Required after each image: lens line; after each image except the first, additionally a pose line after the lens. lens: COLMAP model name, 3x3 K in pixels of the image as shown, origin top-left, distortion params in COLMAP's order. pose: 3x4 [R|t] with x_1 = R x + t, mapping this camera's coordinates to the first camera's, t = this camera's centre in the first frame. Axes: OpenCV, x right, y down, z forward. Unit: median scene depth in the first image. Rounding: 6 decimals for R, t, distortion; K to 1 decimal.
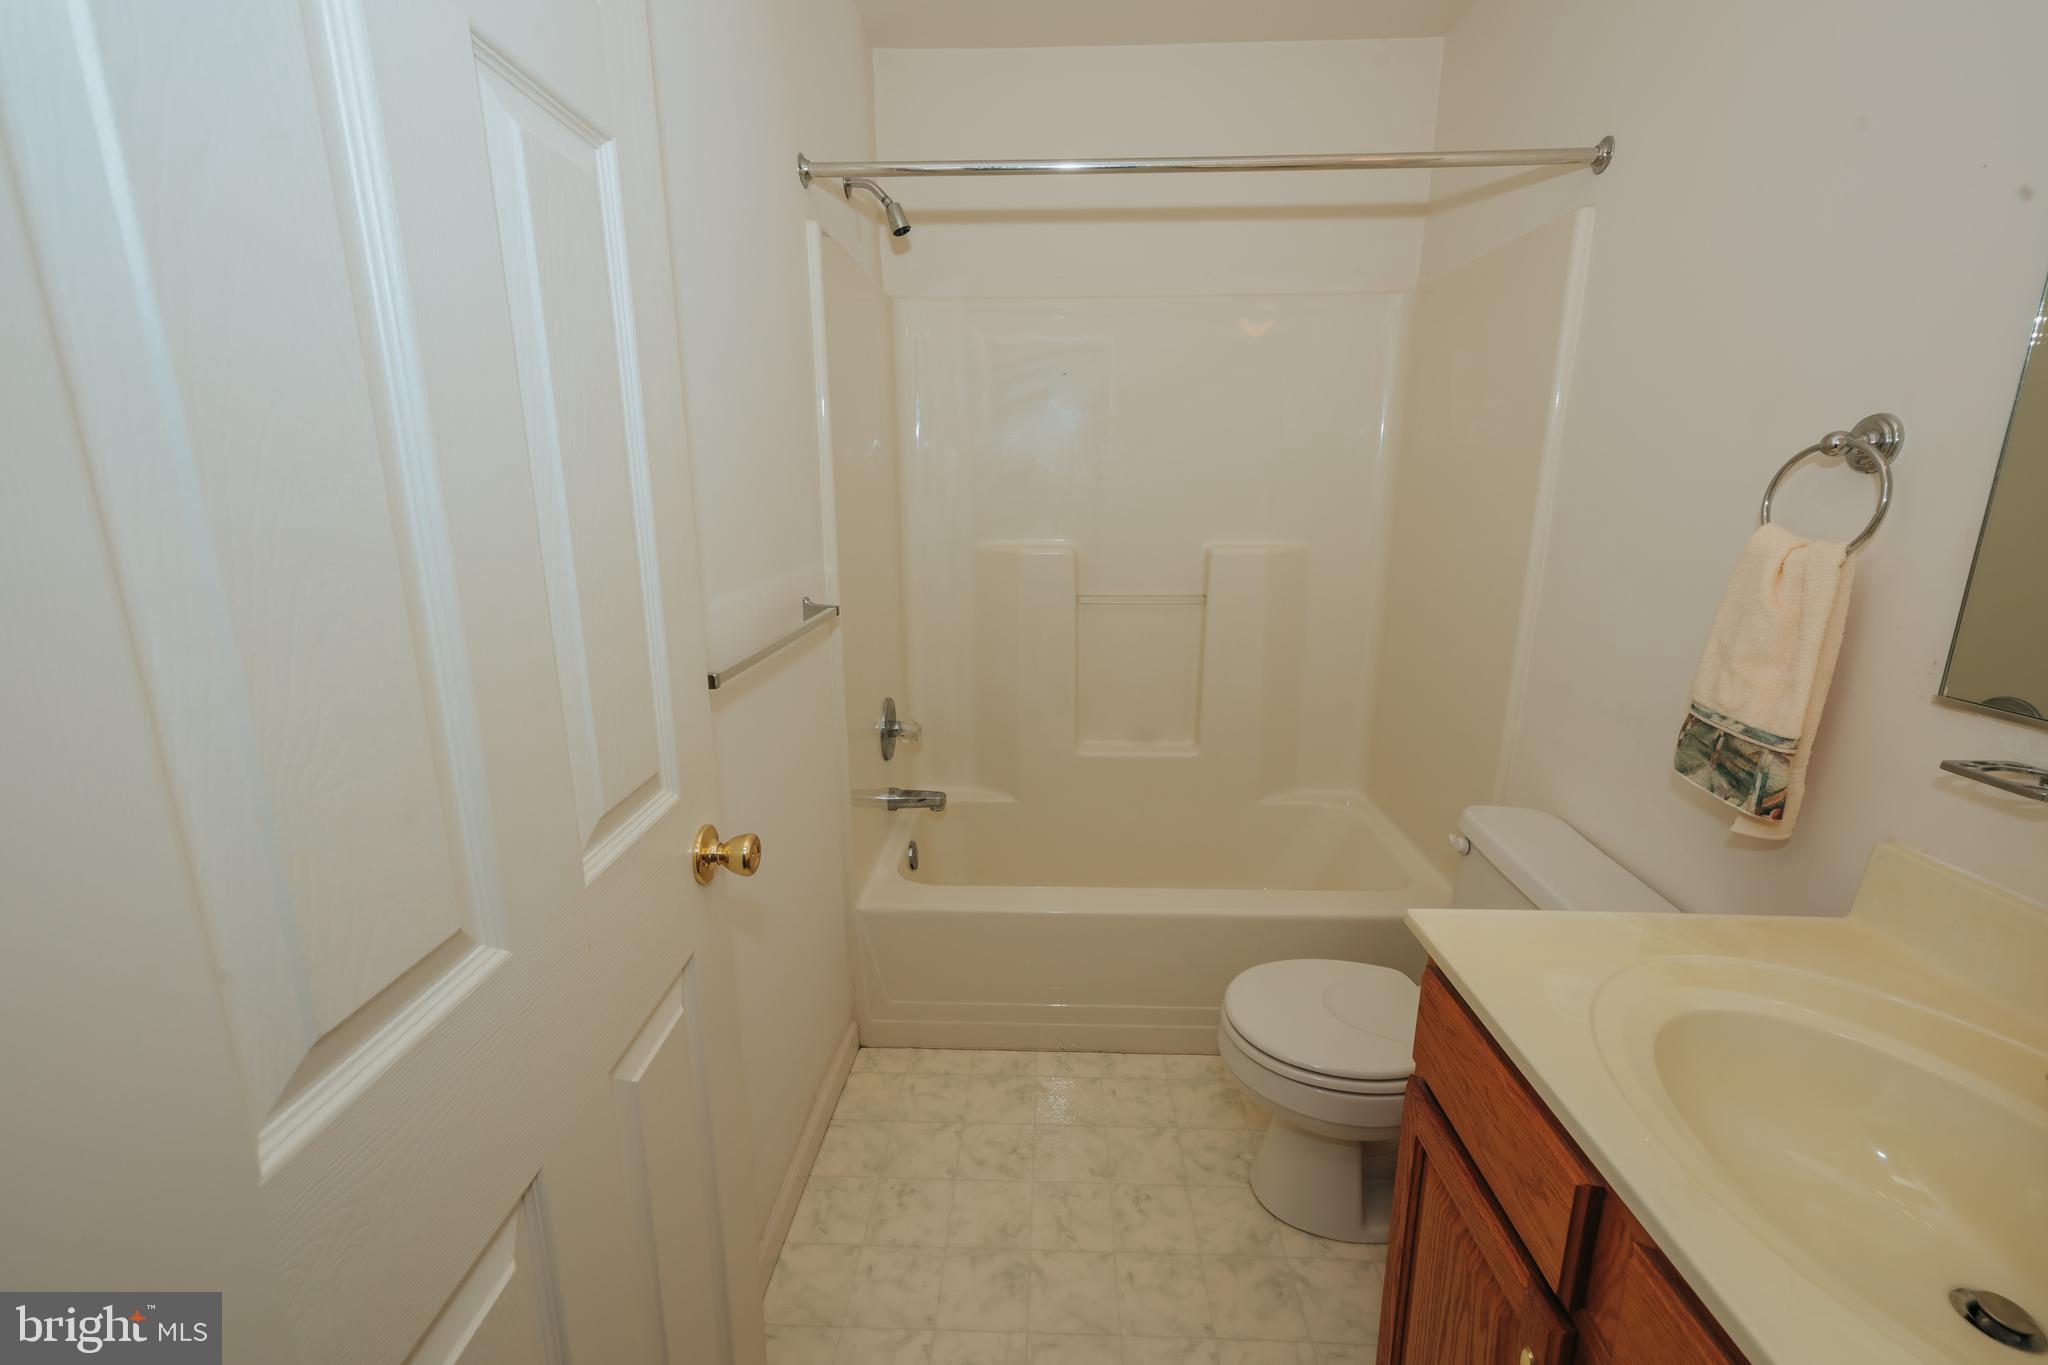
lens RADIAL K [[856.6, 0, 1024.0], [0, 856.6, 682.5], [0, 0, 1]] dist [-0.000708, 0.010496]
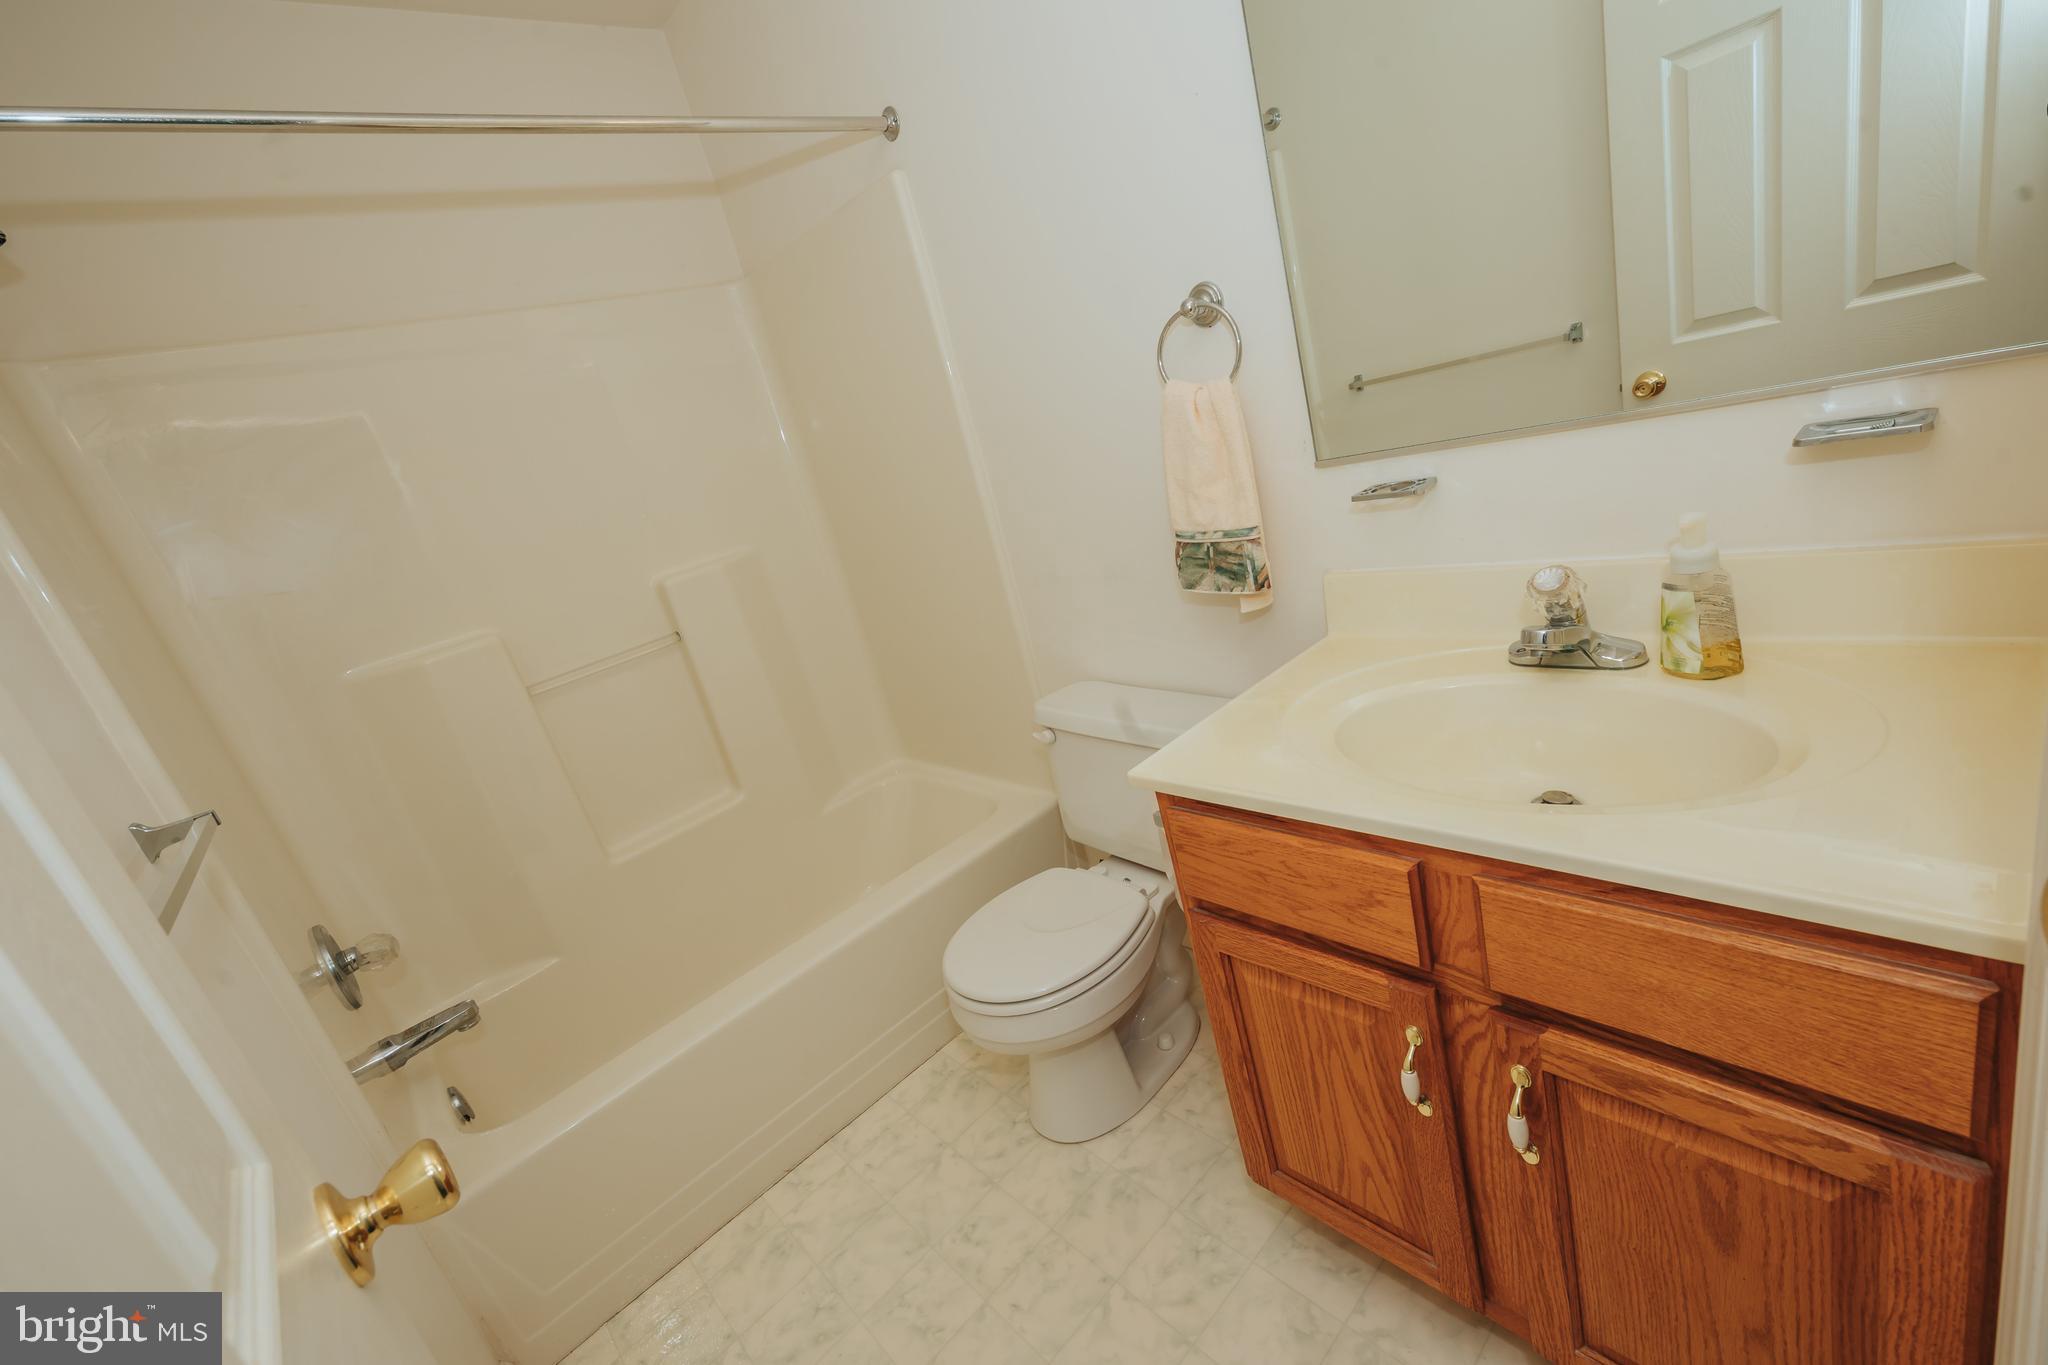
lens RADIAL K [[856.6, 0, 1024.0], [0, 856.6, 682.5], [0, 0, 1]] dist [-0.000708, 0.010496]
pose [[0.694552, -0.380579, 0.610539, -0.212490], [0.407480, 0.907485, 0.102129, 0.003585], [-0.592923, 0.177848, 0.785374, 0.199089]]
